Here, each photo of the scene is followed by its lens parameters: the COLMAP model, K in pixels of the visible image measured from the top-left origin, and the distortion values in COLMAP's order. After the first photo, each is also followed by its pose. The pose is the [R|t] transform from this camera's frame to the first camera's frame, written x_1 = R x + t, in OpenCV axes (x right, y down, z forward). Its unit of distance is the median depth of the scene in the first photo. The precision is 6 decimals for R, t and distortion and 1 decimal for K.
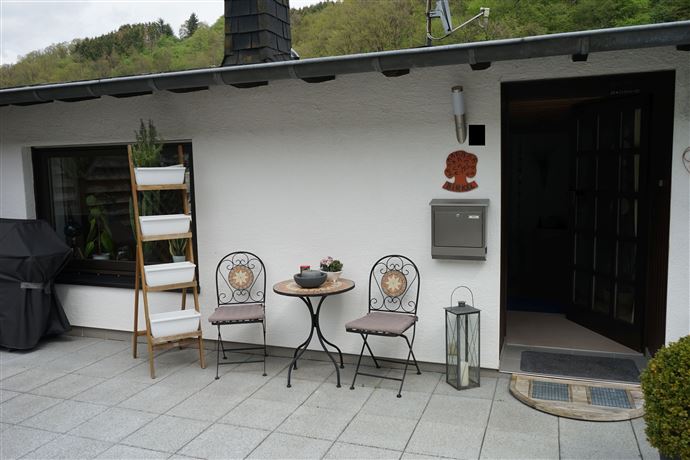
lens RADIAL K [[546.0, 0, 345.0], [0, 546.0, 230.0], [0, 0, 1]] dist [0.002452, 0.004178]
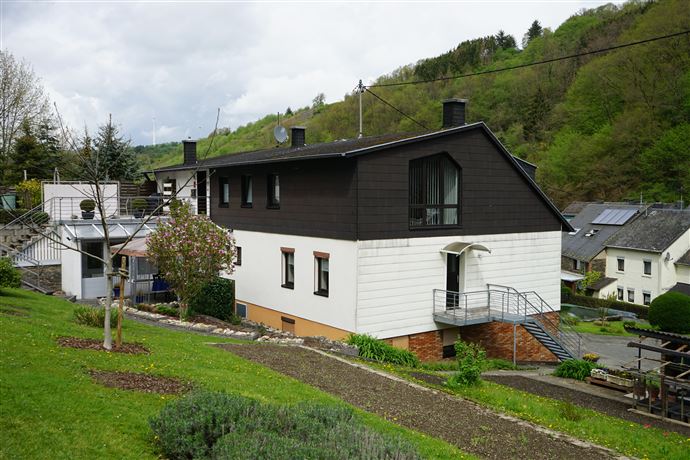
lens RADIAL K [[645.4, 0, 345.0], [0, 645.4, 230.0], [0, 0, 1]] dist [-0.003925, -0.006452]
pose [[0.831388, 0.050481, -0.553394, 0.222554], [-0.077575, 0.996657, -0.025628, 0.018202], [0.550251, 0.064237, 0.832525, -0.162528]]
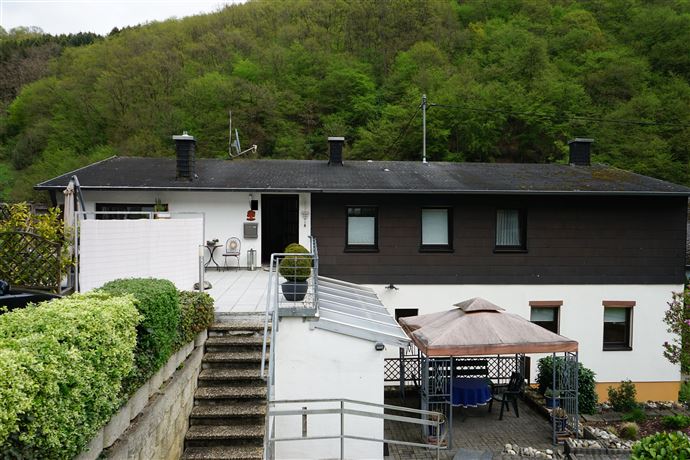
lens RADIAL K [[546.0, 0, 345.0], [0, 546.0, 230.0], [0, 0, 1]] dist [0.002452, 0.004178]
pose [[0.911363, 0.014258, 0.411356, -0.028657], [0.016065, 0.997406, -0.070162, 0.010275], [-0.411289, 0.070551, 0.908771, -0.103426]]
